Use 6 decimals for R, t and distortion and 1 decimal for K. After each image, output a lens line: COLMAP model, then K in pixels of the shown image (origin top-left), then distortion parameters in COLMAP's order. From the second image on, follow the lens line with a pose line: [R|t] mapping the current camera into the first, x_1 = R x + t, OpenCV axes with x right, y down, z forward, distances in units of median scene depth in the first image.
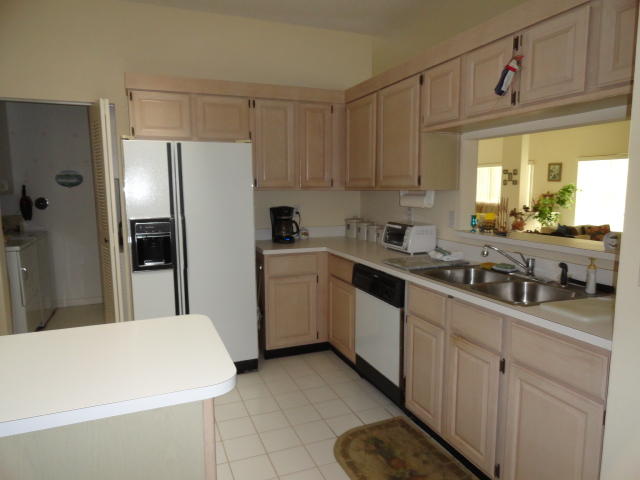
lens RADIAL K [[440.8, 0, 321.7], [0, 440.8, 240.0], [0, 0, 1]] dist [-0.011559, 0.008188]
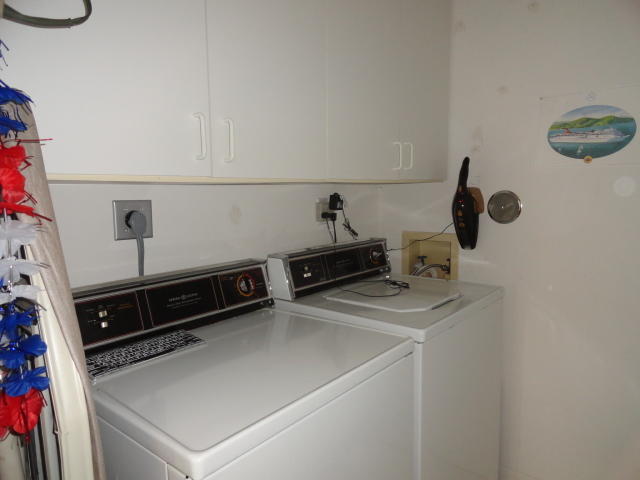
lens RADIAL K [[440.8, 0, 320.8], [0, 440.8, 245.4], [0, 0, 1]] dist [-0.011559, 0.008188]
pose [[0.468717, 0.102187, -0.877418, -0.523313], [-0.107640, 0.992492, 0.058088, -0.076429], [0.876766, 0.067218, 0.476197, 0.945276]]
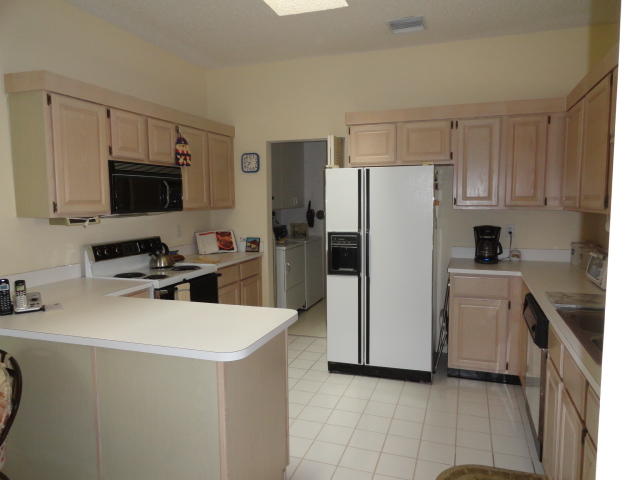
lens RADIAL K [[440.8, 0, 319.6], [0, 440.8, 240.5], [0, 0, 1]] dist [-0.011559, 0.008188]
pose [[0.754846, 0.063372, -0.652834, 0.285776], [-0.078234, 0.996915, 0.006315, -0.022244], [0.651220, 0.046307, 0.757475, 0.029833]]
